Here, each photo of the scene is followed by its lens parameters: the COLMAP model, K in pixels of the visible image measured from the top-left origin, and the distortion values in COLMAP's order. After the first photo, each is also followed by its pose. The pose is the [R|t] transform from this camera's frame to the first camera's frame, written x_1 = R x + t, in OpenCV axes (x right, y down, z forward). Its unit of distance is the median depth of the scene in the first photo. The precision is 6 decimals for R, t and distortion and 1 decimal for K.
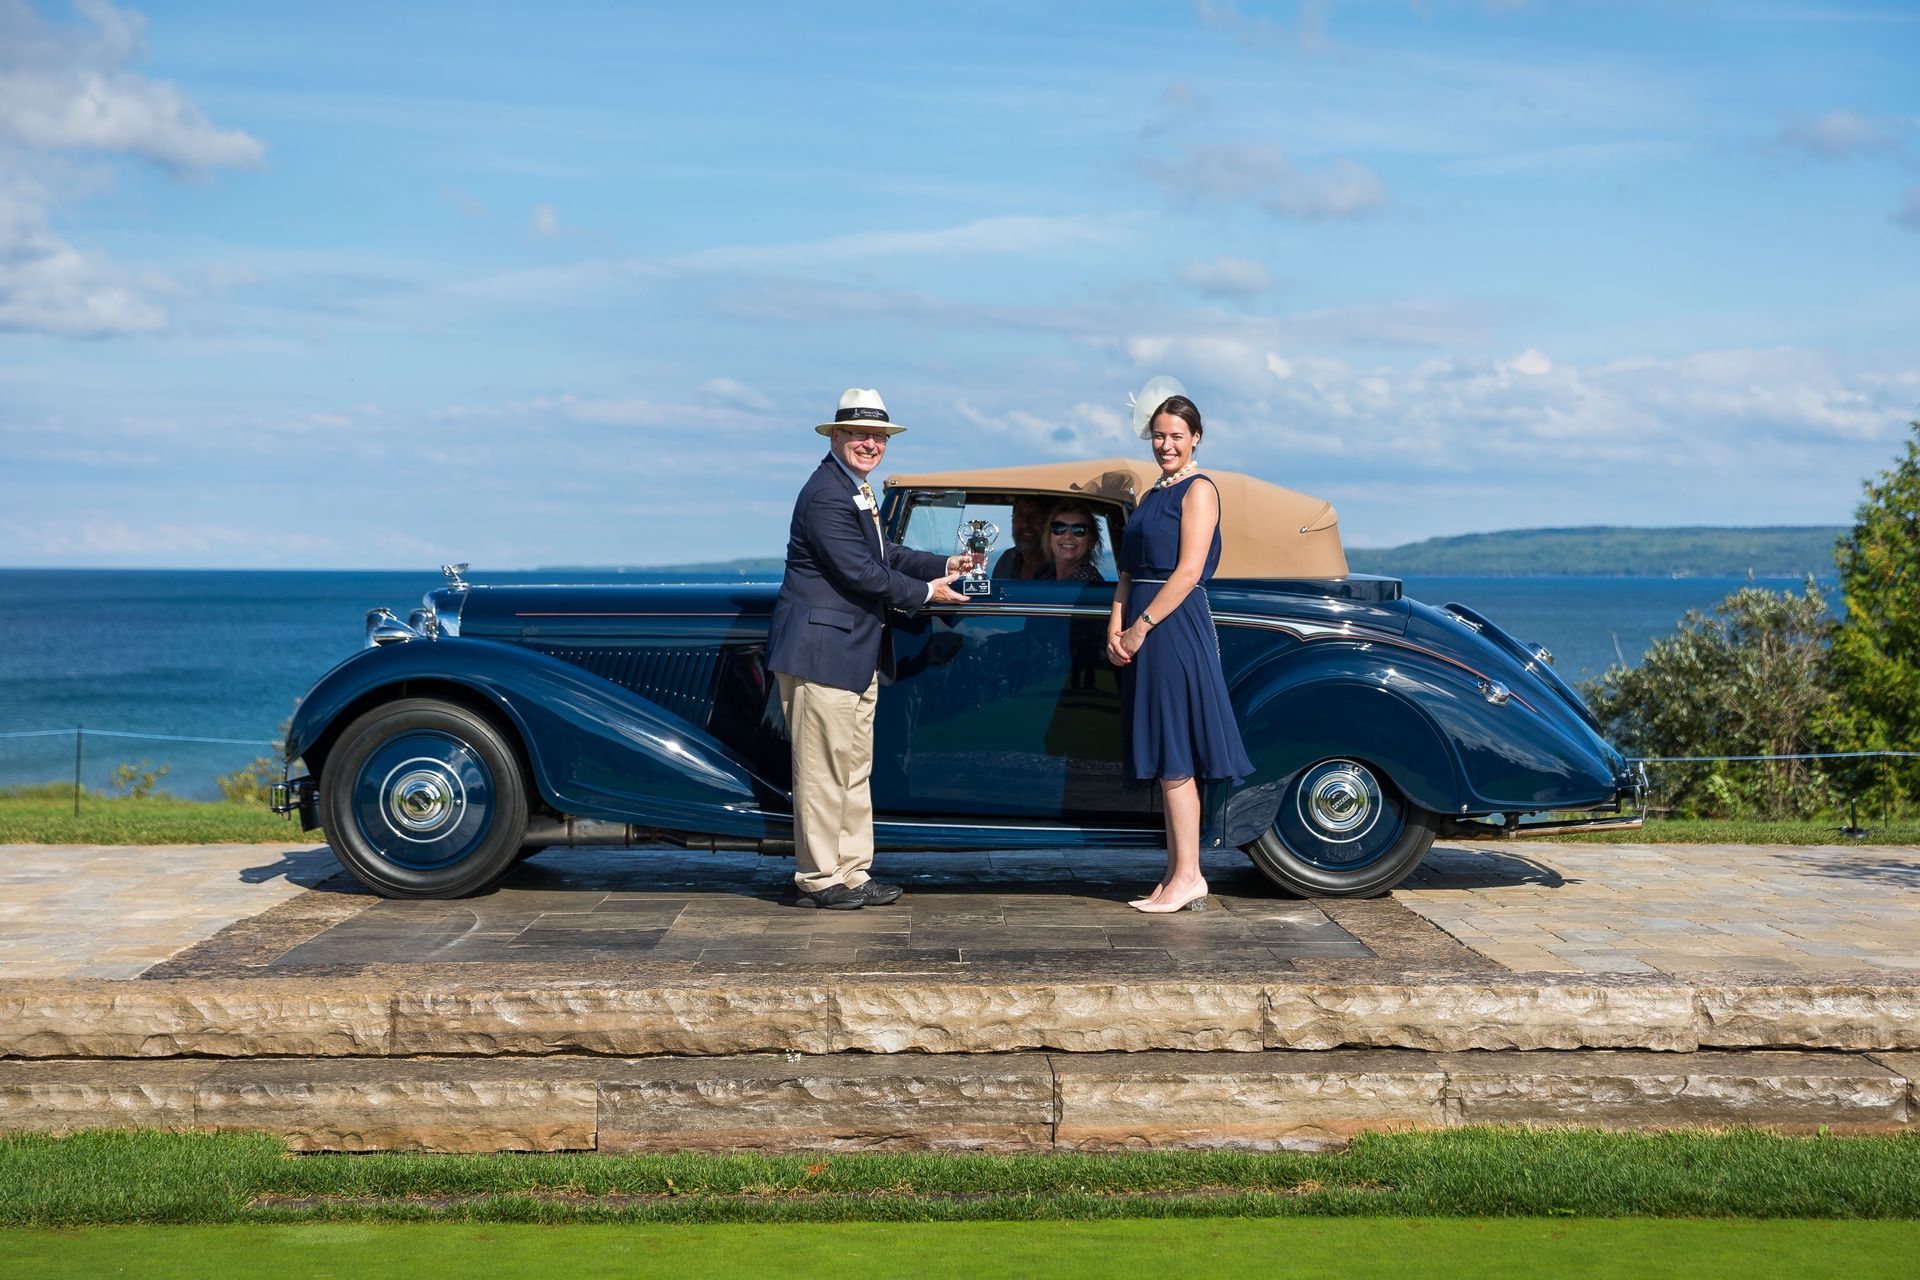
lens RADIAL K [[3069.2, 0, 984.5], [0, 3069.2, 642.6], [0, 0, 1]] dist [0.102140, 0.162490]
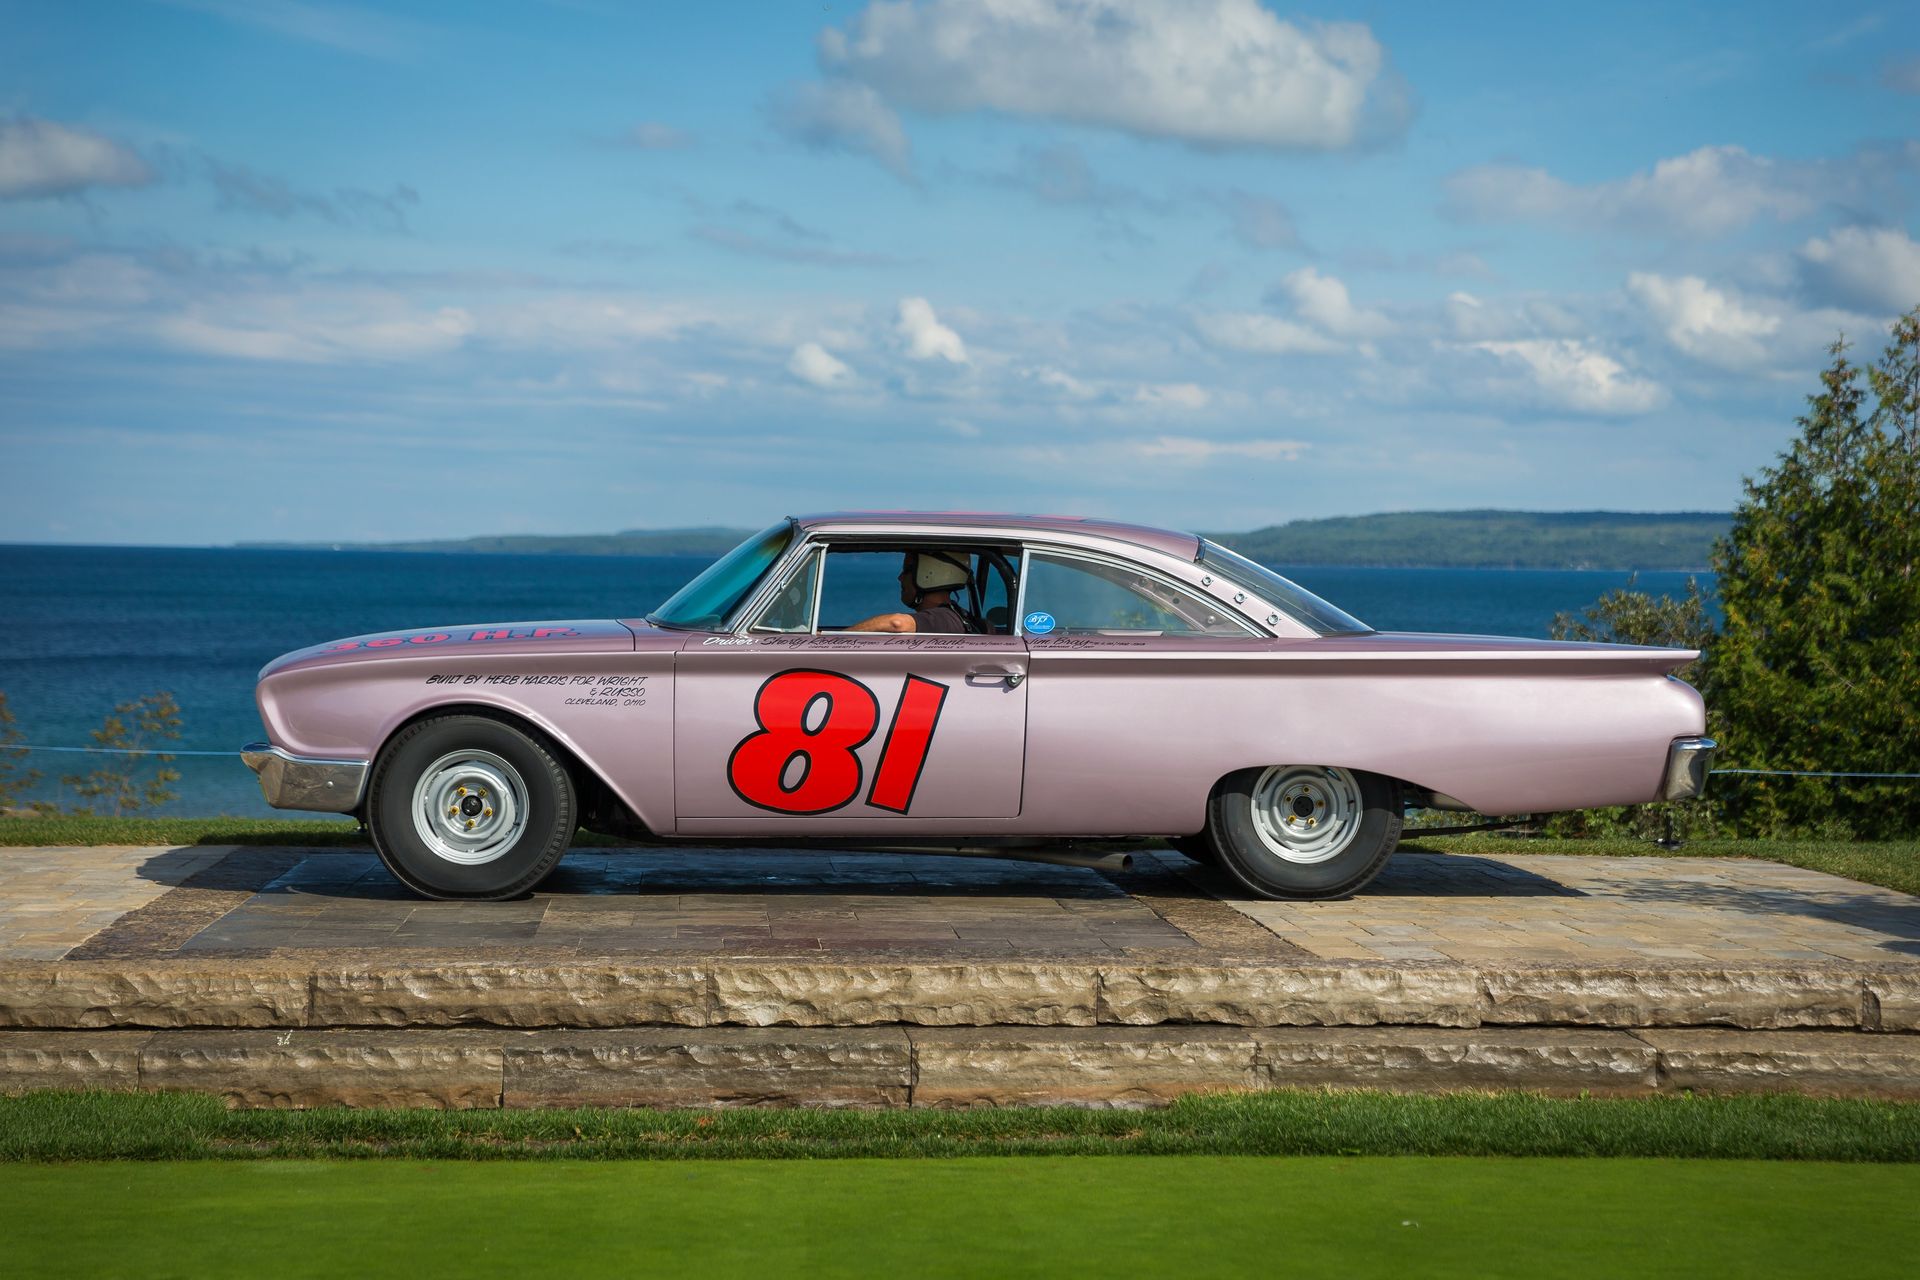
lens RADIAL K [[3681.2, 0, 960.0], [0, 3681.2, 640.0], [0, 0, 1]] dist [0.197865, 0.324712]
pose [[0.998518, 0.009752, 0.053542, -0.032369], [-0.009793, 0.999952, 0.000508, -0.007616], [-0.053535, -0.001032, 0.998565, -0.338648]]
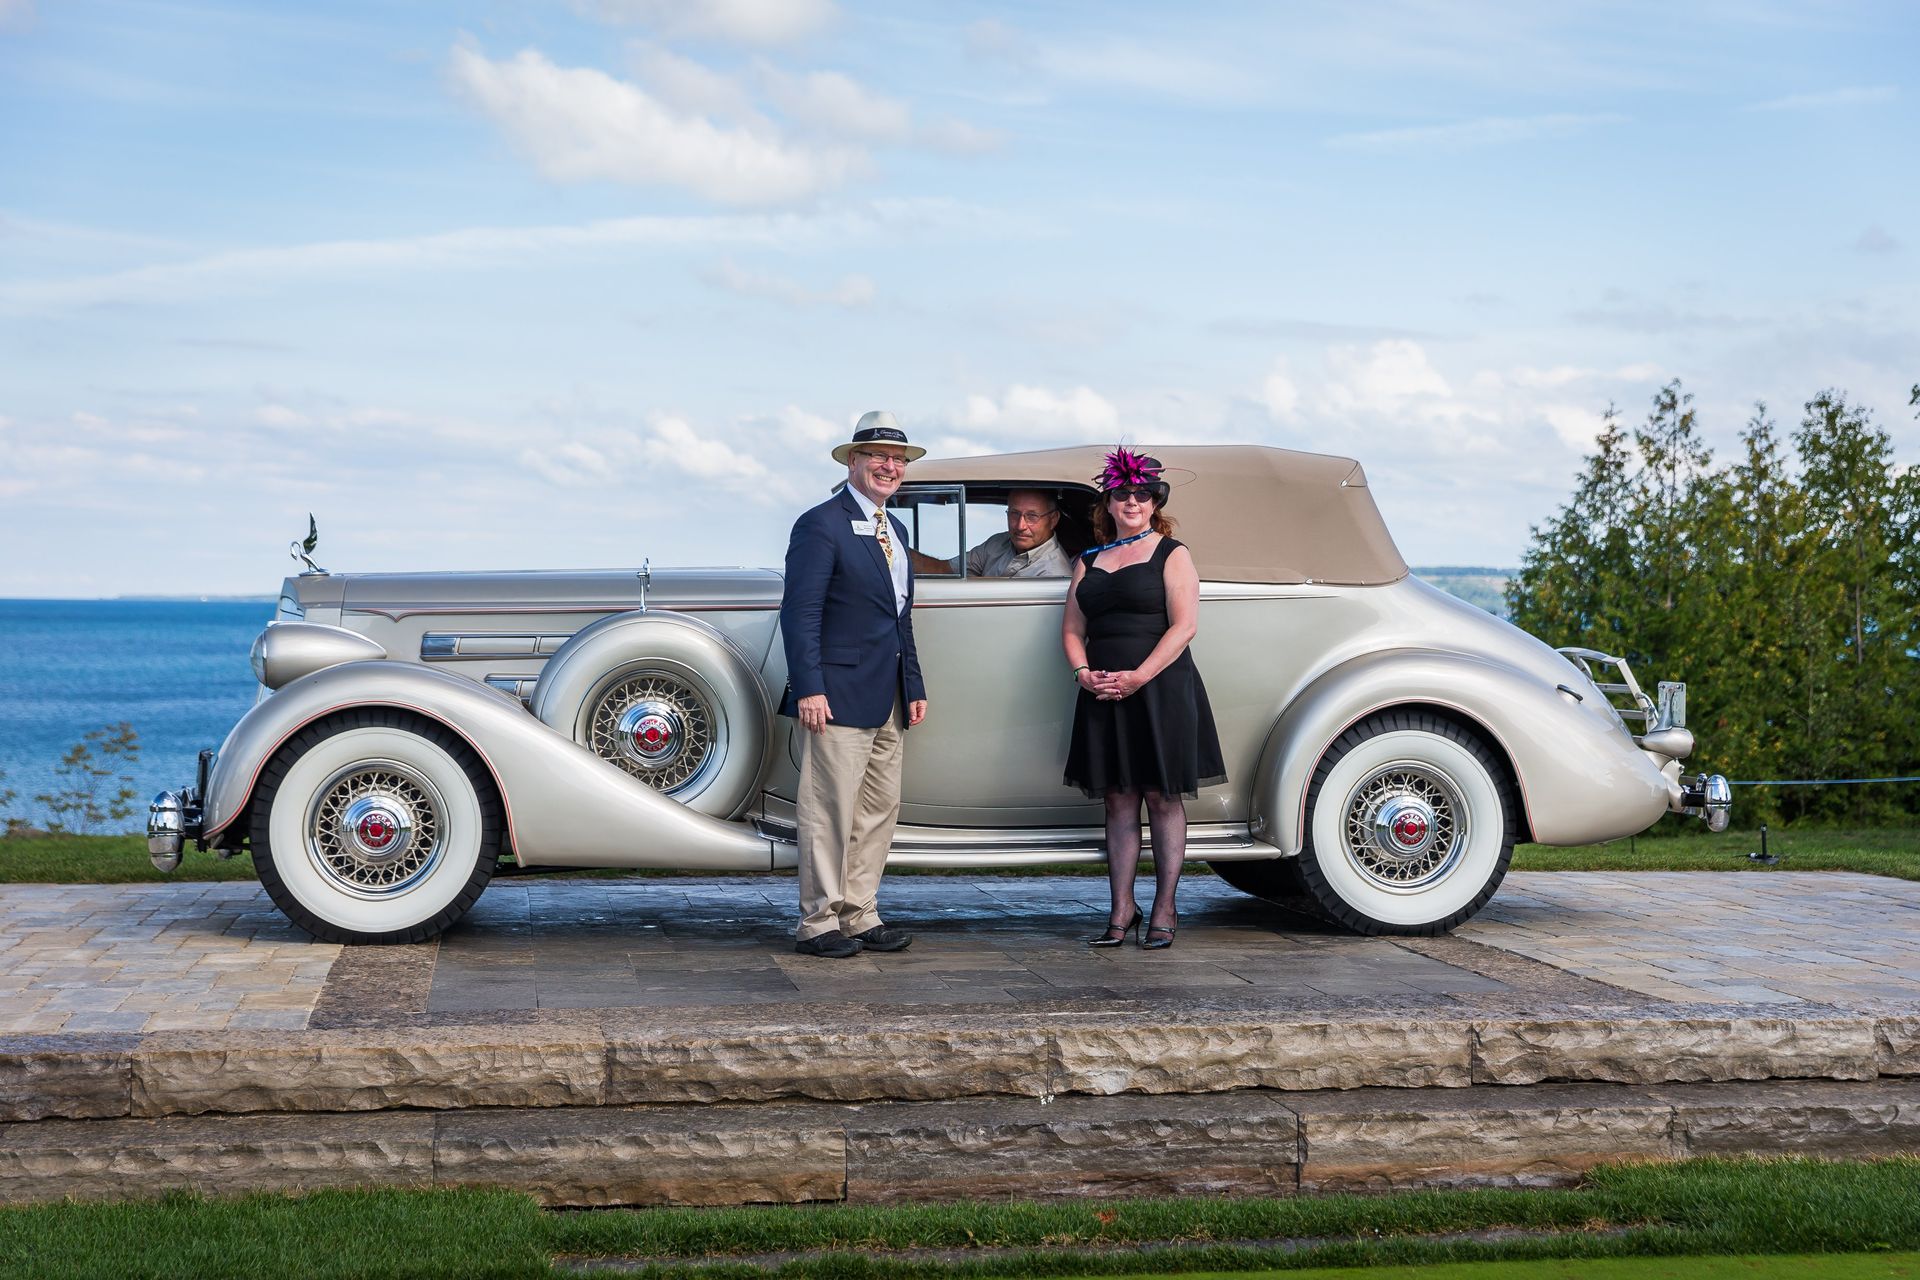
lens RADIAL K [[2906.1, 0, 948.0], [0, 2906.1, 683.7], [0, 0, 1]] dist [0.073696, 0.120503]
pose [[0.989522, 0.002056, 0.144365, -0.219032], [-0.002613, 0.999990, 0.003672, -0.002480], [-0.144356, -0.004011, 0.989518, 0.079038]]
